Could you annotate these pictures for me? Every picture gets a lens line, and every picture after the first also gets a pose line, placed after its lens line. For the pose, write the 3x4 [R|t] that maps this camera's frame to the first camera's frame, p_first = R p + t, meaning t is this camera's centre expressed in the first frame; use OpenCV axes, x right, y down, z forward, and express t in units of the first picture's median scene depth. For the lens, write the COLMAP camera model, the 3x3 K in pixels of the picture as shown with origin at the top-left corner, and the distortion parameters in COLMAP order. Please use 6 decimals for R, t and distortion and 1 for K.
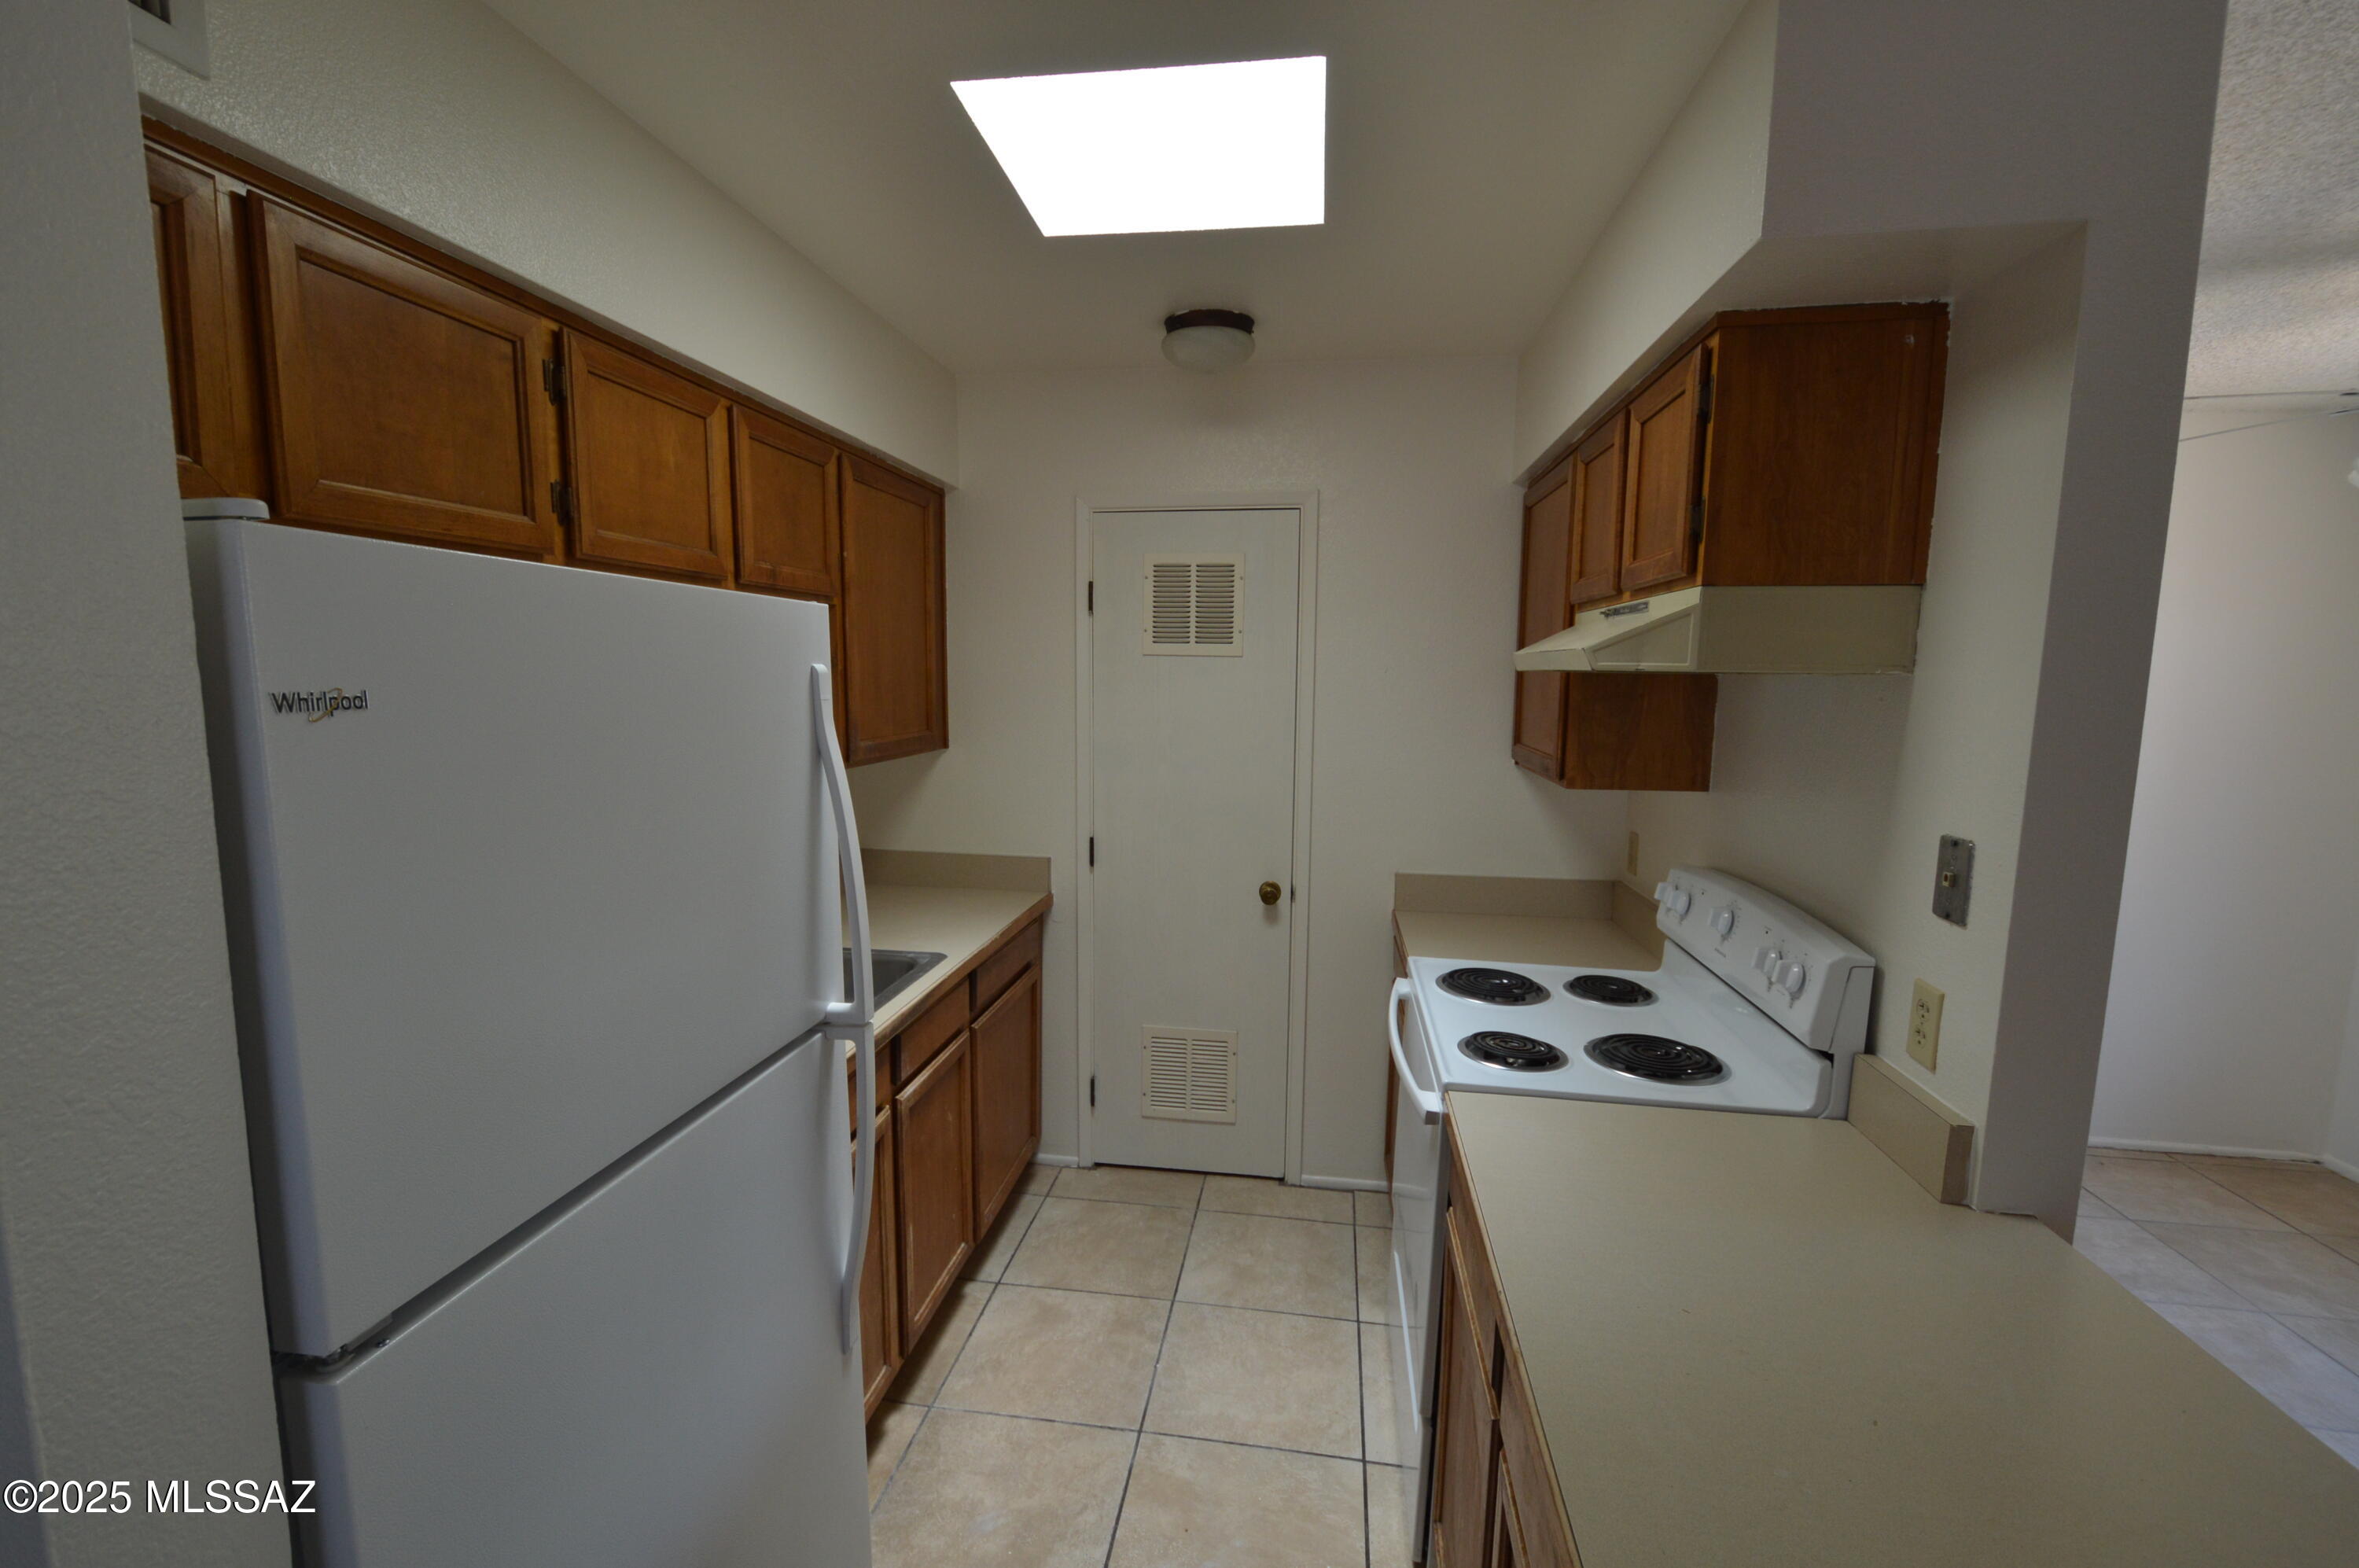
lens RADIAL K [[1038.3, 0, 1171.2], [0, 1038.3, 799.6], [0, 0, 1]] dist [0.002305, 0.000273]
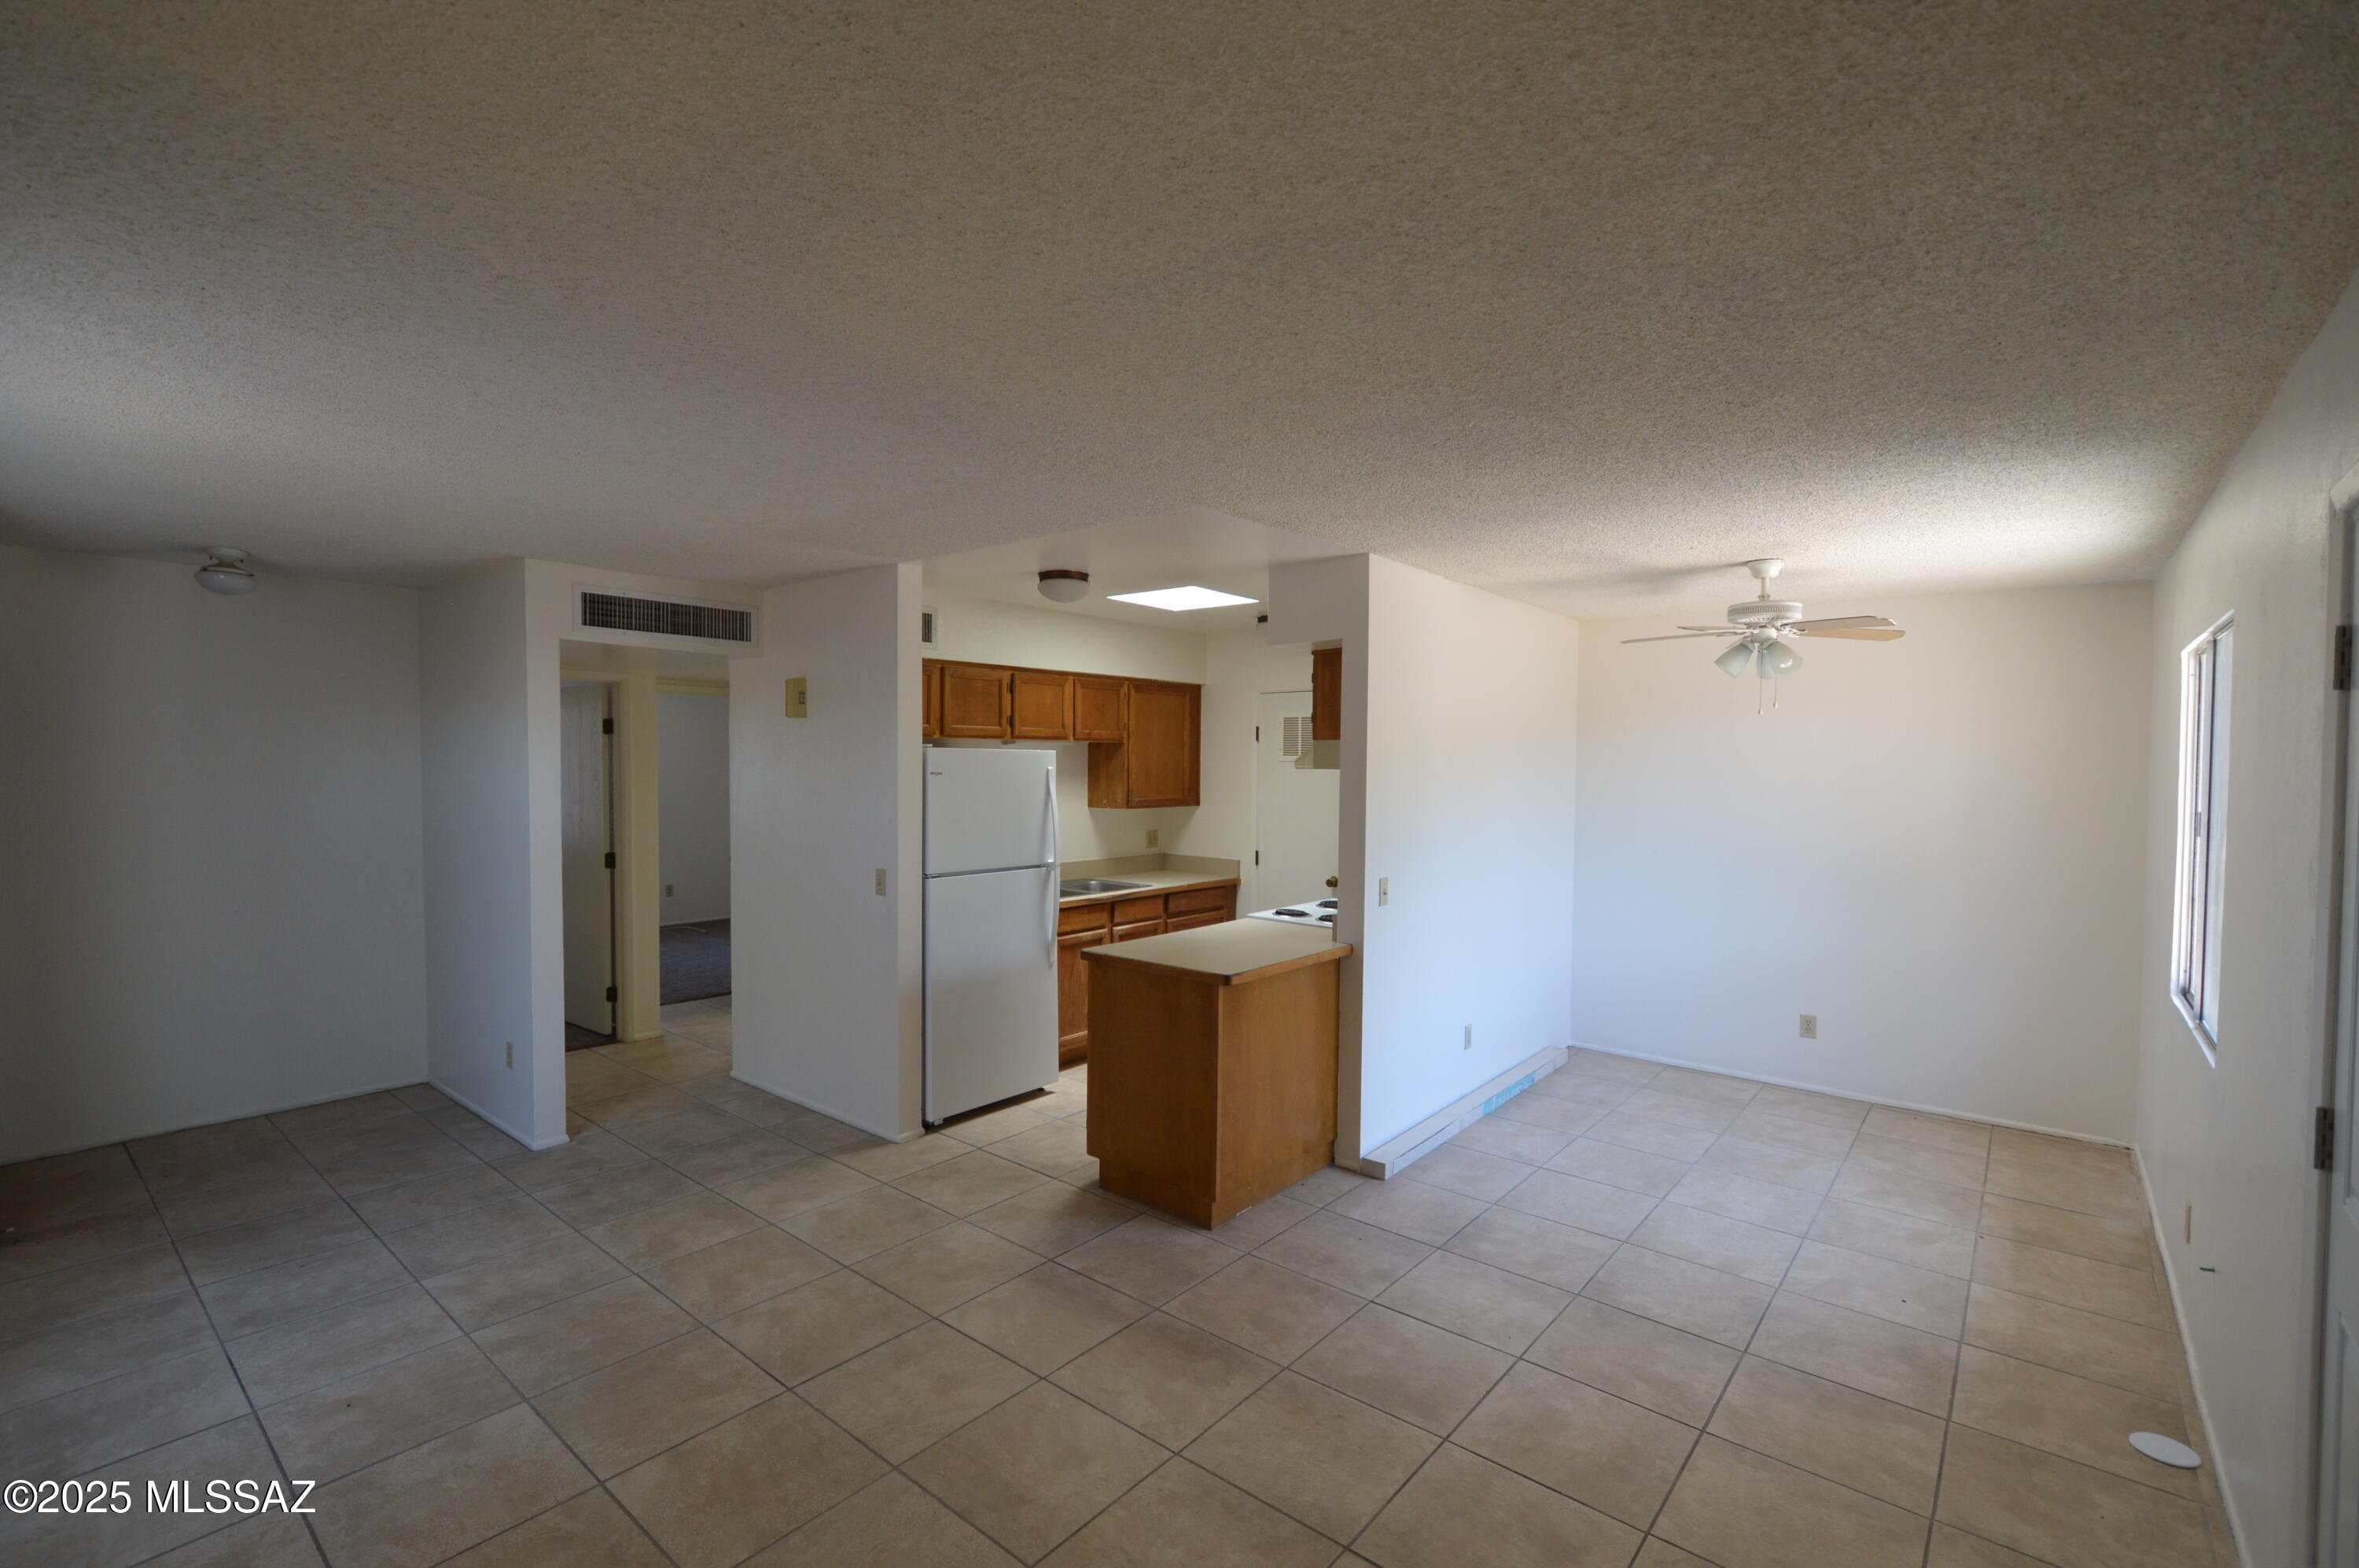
lens RADIAL K [[1038.3, 0, 1171.2], [0, 1038.3, 799.6], [0, 0, 1]] dist [0.002305, 0.000273]
pose [[0.855012, 0.014897, -0.518394, 1.444567], [-0.062862, 0.995194, -0.075082, 0.173948], [0.514784, 0.096783, 0.851839, -1.425134]]
